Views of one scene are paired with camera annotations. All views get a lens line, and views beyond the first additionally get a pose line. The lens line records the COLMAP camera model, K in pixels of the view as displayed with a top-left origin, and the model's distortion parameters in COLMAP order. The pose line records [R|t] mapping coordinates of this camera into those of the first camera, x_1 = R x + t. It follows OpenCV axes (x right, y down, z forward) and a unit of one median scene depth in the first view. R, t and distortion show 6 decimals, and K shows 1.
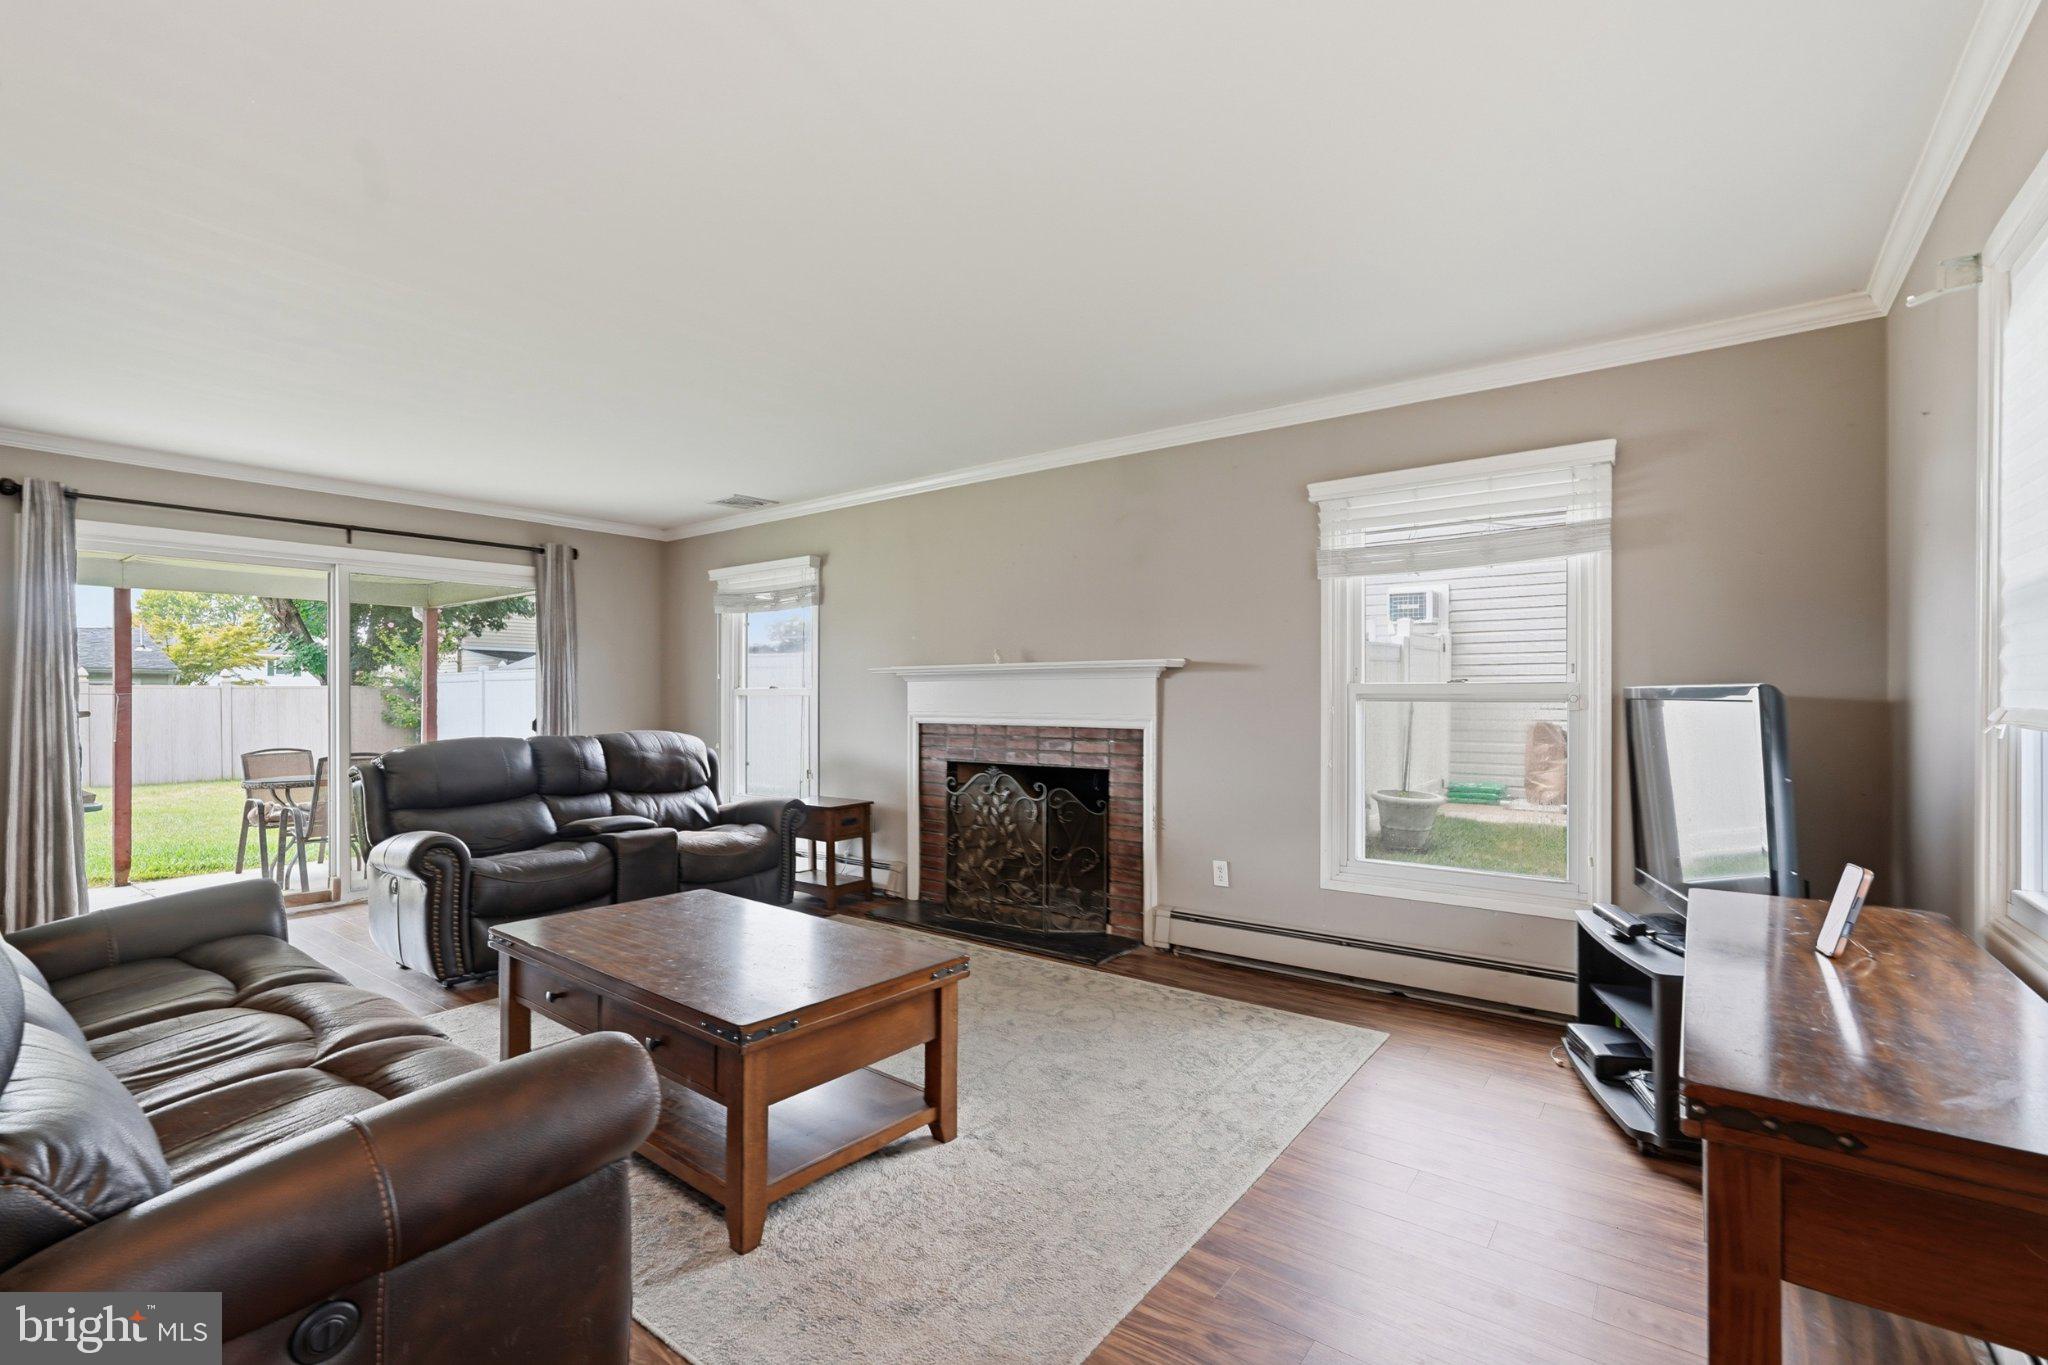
lens RADIAL K [[909.2, 0, 1024.0], [0, 909.2, 682.5], [0, 0, 1]] dist [-0.001545, -0.000182]
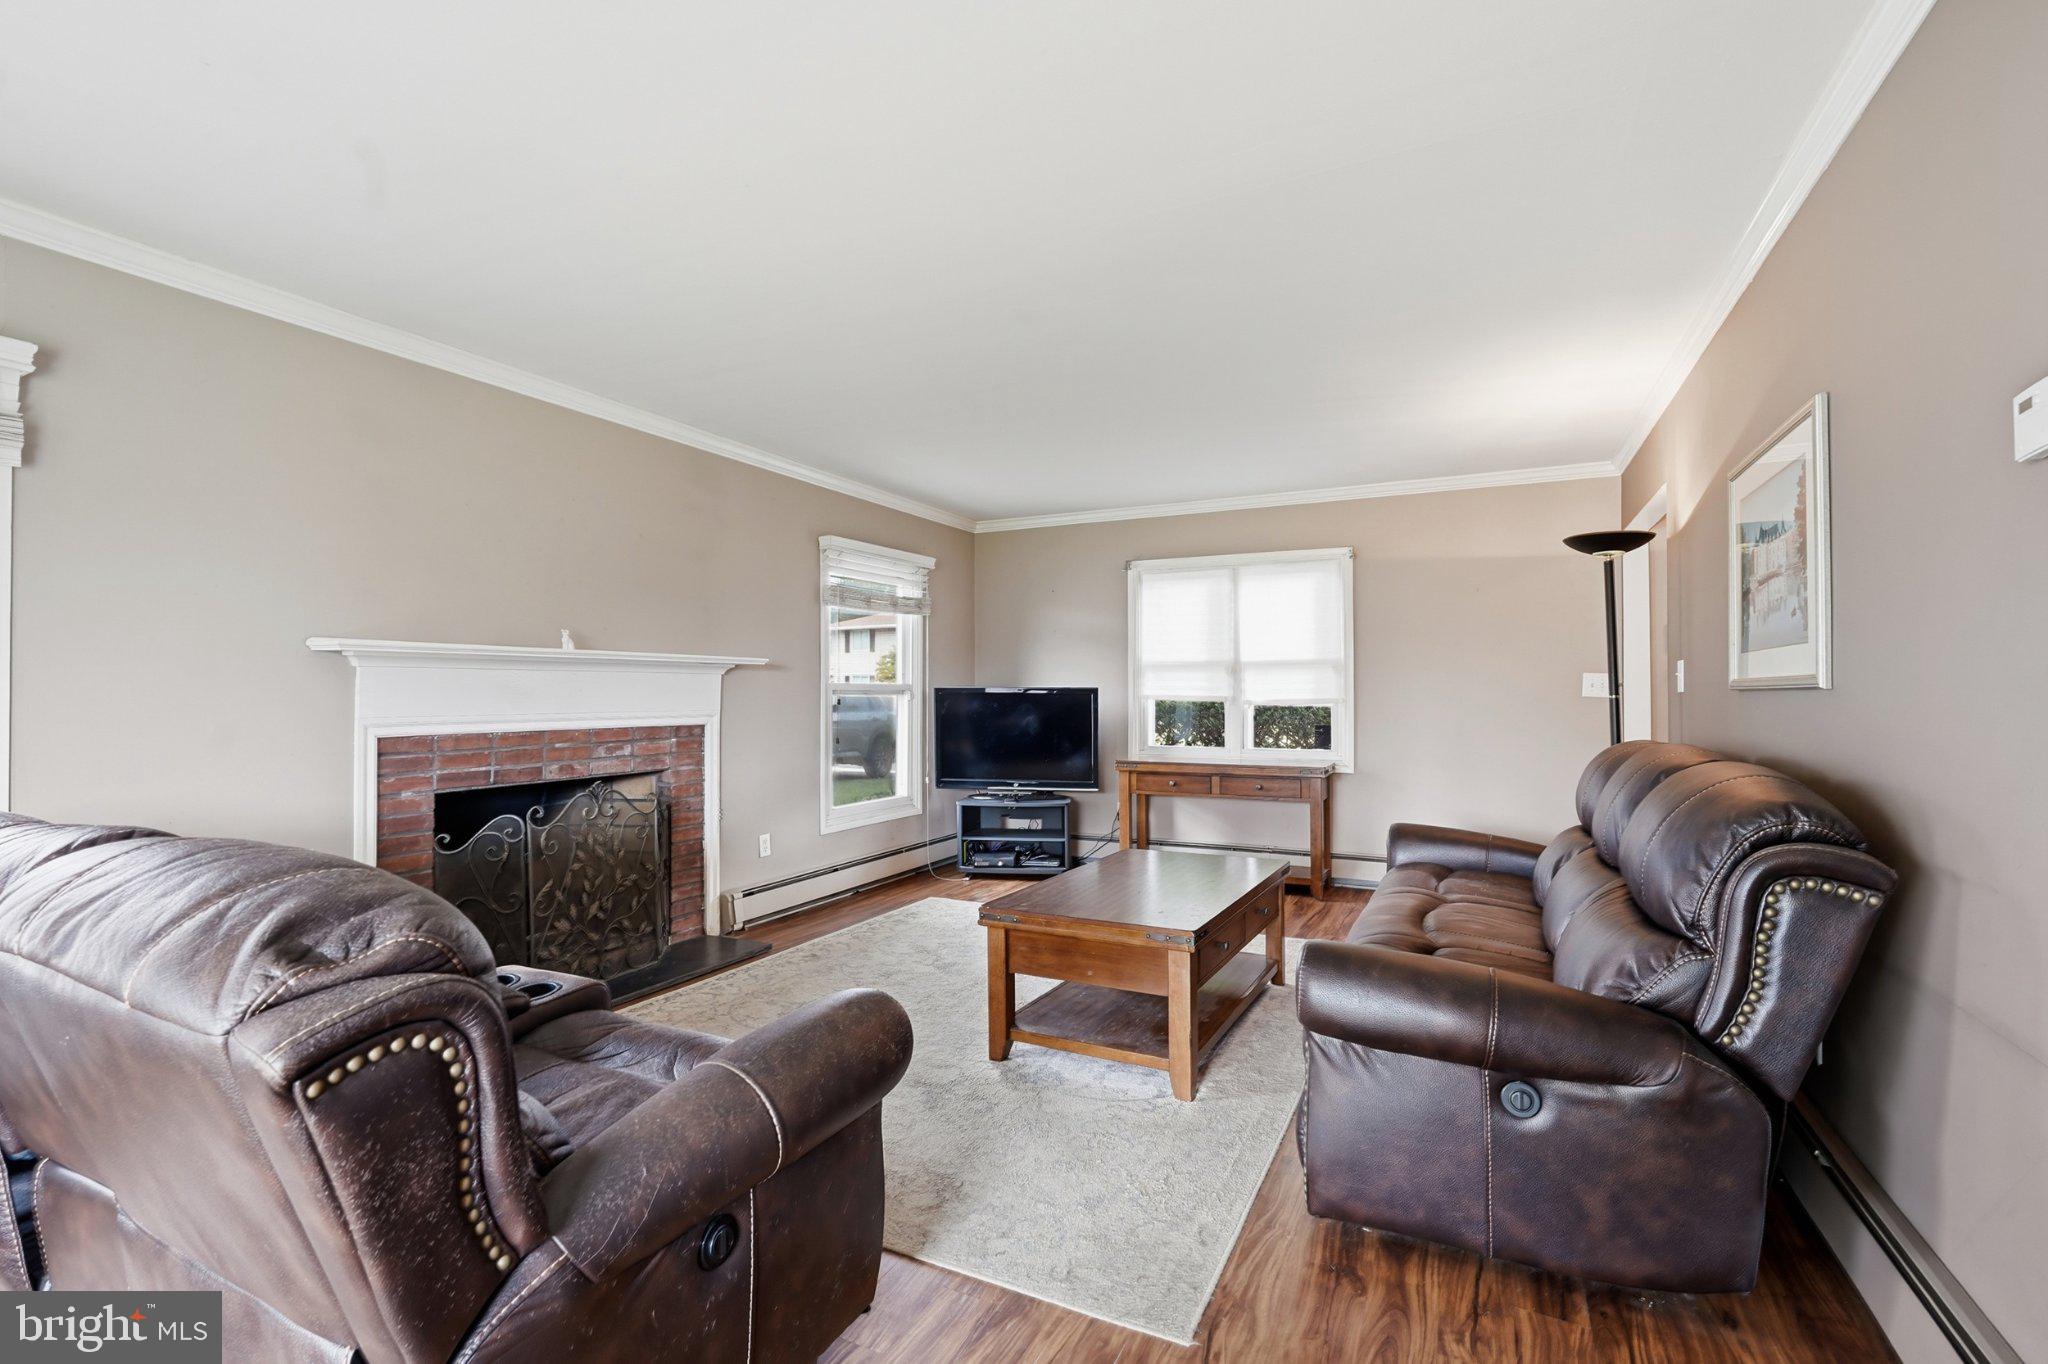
lens RADIAL K [[909.2, 0, 1024.0], [0, 909.2, 682.0], [0, 0, 1]] dist [-0.001545, -0.000182]
pose [[-0.177305, 0.017012, 0.984009, -0.913294], [-0.005510, 0.999818, -0.018278, 0.020646], [-0.984141, -0.008663, -0.177179, 0.824269]]
